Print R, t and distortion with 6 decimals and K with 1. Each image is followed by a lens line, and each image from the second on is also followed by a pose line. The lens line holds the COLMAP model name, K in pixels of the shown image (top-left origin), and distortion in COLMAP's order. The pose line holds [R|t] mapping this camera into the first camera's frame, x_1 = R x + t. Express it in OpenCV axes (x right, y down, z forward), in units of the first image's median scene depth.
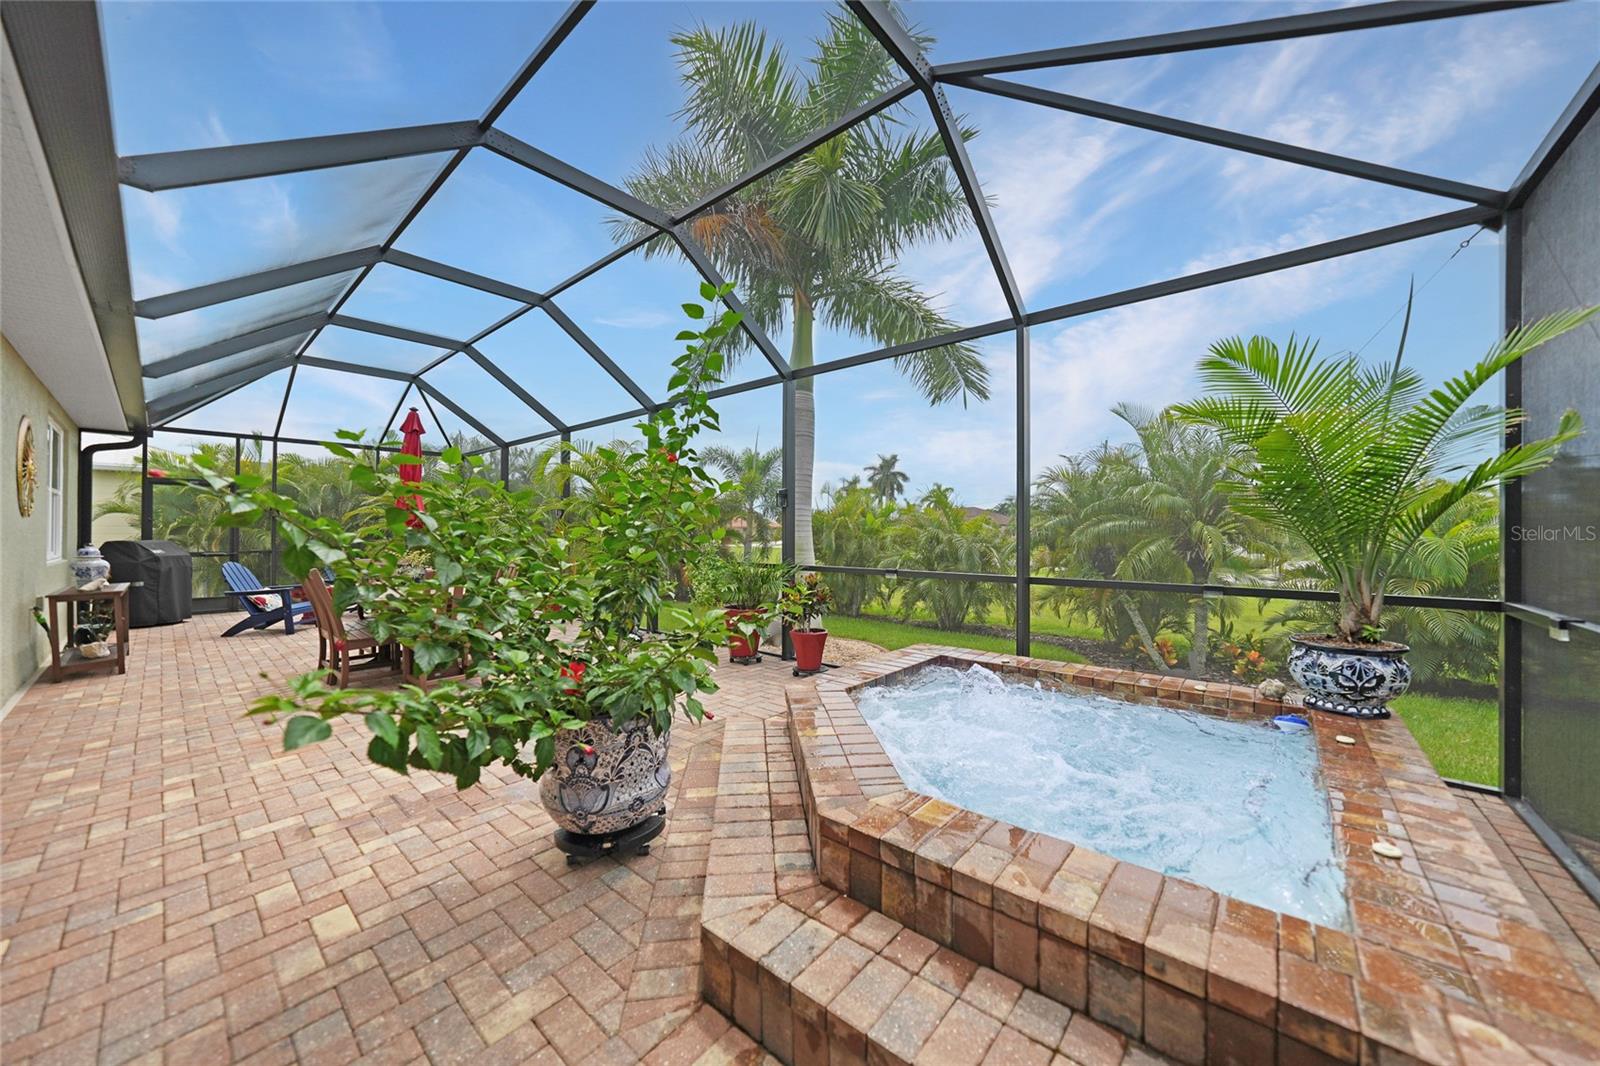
lens RADIAL K [[529.7, 0, 805.2], [0, 529.7, 530.3], [0, 0, 1]] dist [-0.028685, -0.000007]
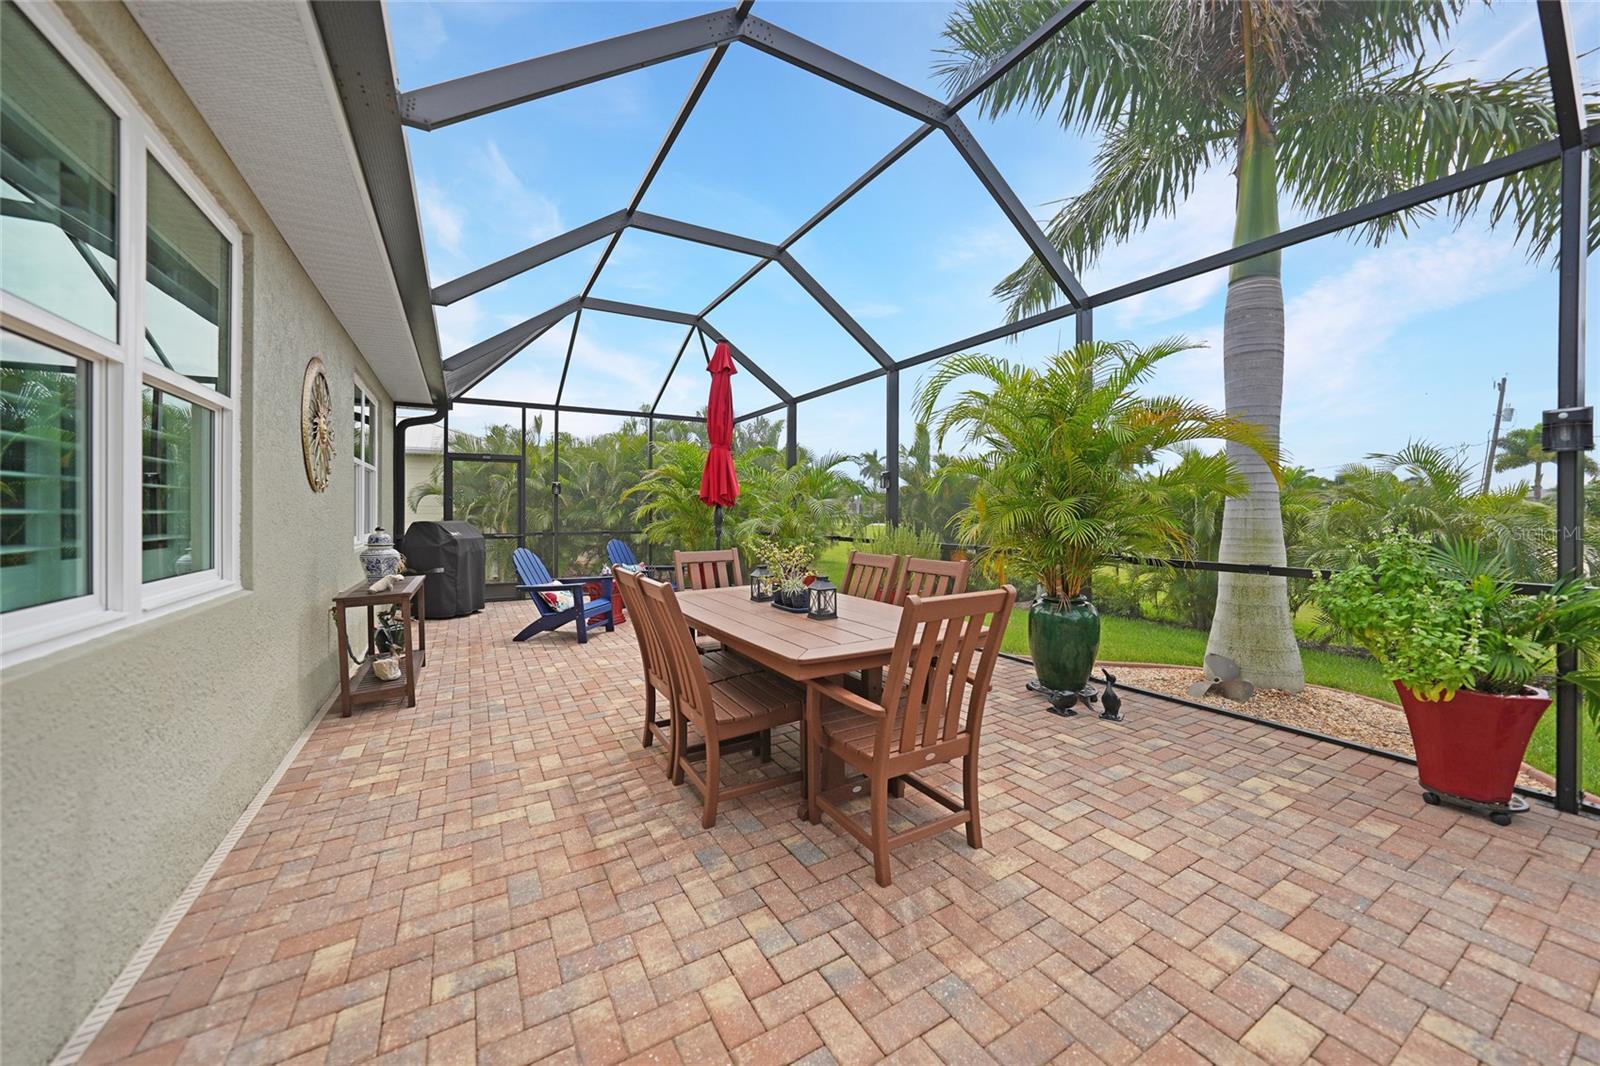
lens RADIAL K [[580.1, 0, 788.1], [0, 580.1, 533.9], [0, 0, 1]] dist [-0.020326, 0.000440]
pose [[0.922223, 0.018942, -0.386195, -0.306100], [-0.003442, 0.999162, 0.040786, -0.001881], [0.386644, -0.036285, 0.921515, 0.255107]]
